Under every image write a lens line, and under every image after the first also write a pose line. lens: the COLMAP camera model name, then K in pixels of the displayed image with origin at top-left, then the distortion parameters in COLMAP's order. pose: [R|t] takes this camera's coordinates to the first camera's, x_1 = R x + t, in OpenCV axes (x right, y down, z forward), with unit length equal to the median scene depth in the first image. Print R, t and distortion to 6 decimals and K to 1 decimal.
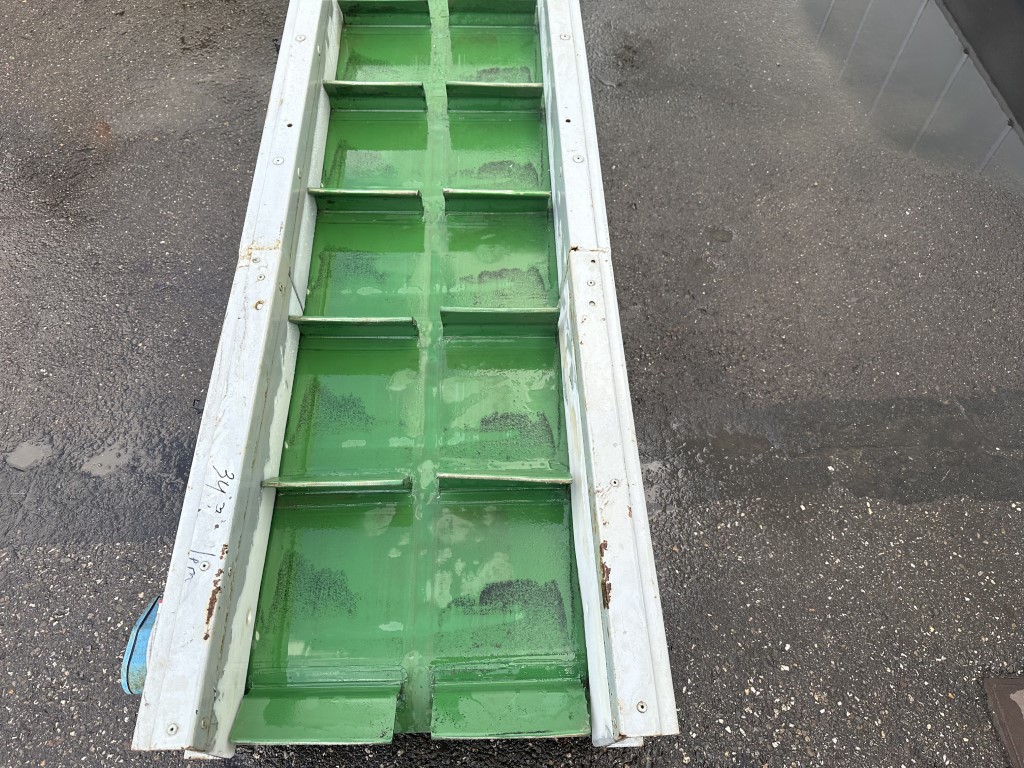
lens RADIAL K [[710.0, 0, 509.8], [0, 710.0, 402.8], [0, 0, 1]] dist [-0.001811, 0.000514]
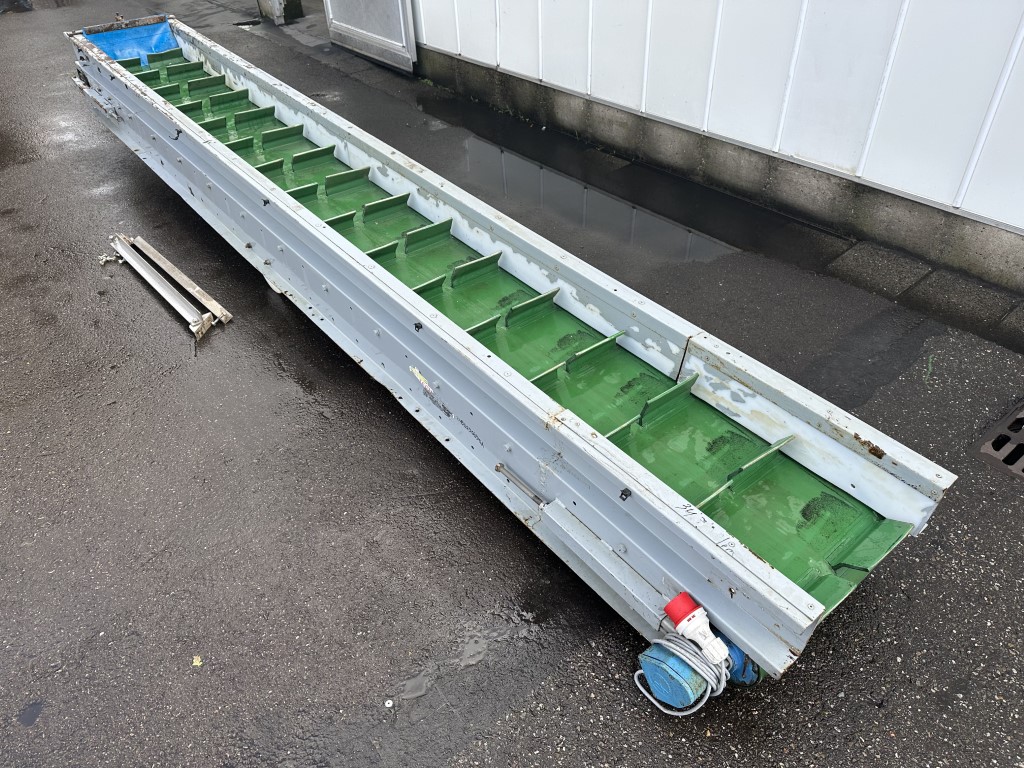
lens RADIAL K [[698.5, 0, 506.6], [0, 698.5, 403.9], [0, 0, 1]] dist [0.048100, -0.083207]
pose [[0.793072, -0.424436, 0.436911, -1.092907], [0.537531, 0.825050, -0.174221, -0.033810], [-0.286528, 0.373023, 0.882471, -0.325106]]
